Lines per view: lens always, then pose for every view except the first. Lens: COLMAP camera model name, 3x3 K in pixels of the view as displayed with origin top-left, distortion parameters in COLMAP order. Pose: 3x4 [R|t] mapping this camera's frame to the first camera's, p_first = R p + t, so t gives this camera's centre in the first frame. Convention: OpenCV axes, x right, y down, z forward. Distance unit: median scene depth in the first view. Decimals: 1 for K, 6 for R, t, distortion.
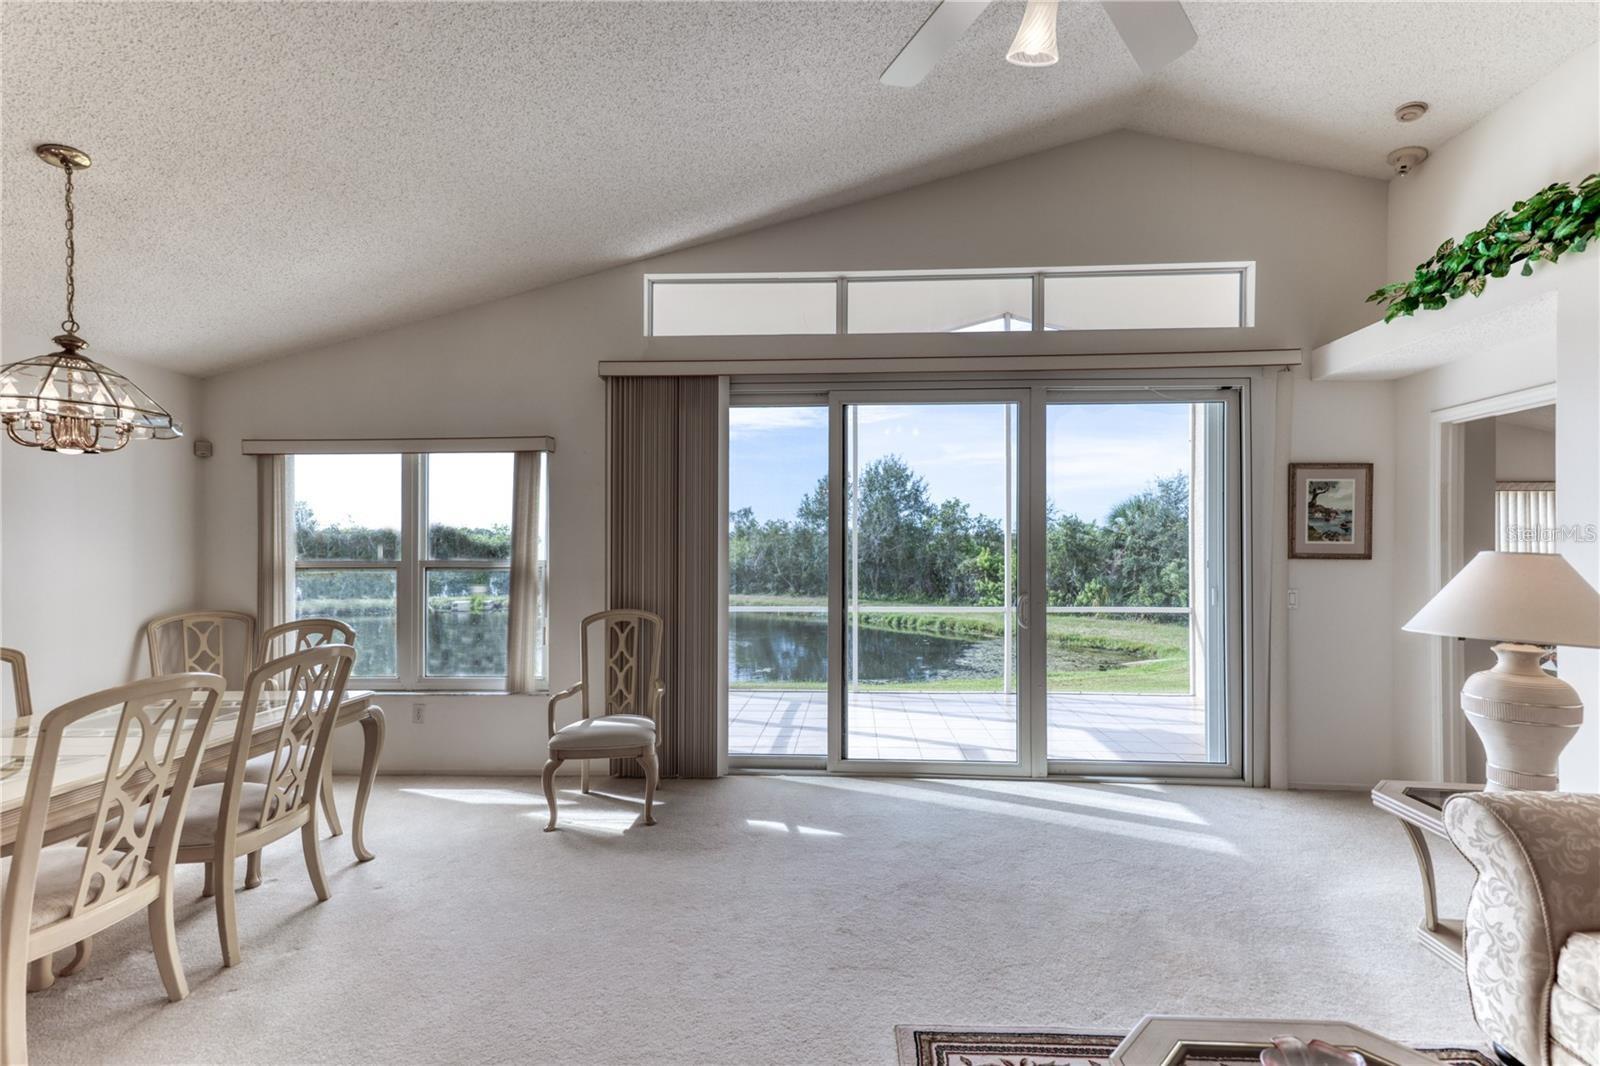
lens RADIAL K [[663.7, 0, 801.0], [0, 663.7, 515.0], [0, 0, 1]] dist [0.012382, 0.000153]
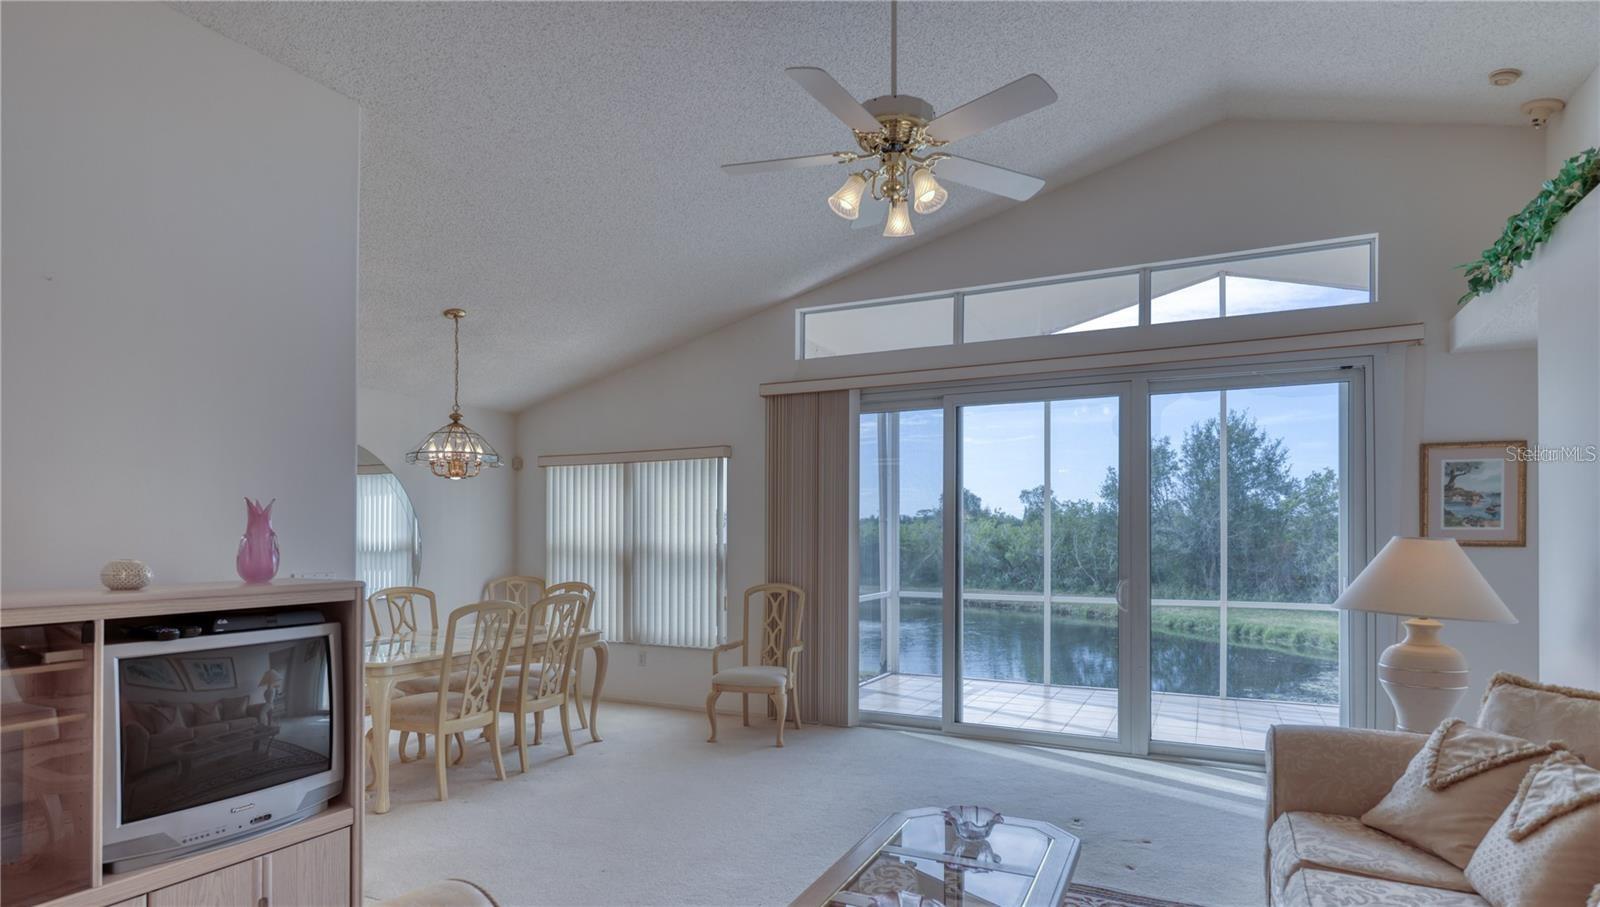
lens RADIAL K [[816.0, 0, 800.0], [0, 816.0, 453.5], [0, 0, 1]] dist [-0.014669, -0.000268]
pose [[0.918023, -0.036674, -0.394828, 0.383656], [0.016960, 0.998434, -0.053306, -0.018129], [0.396165, 0.042240, 0.917207, -0.391335]]
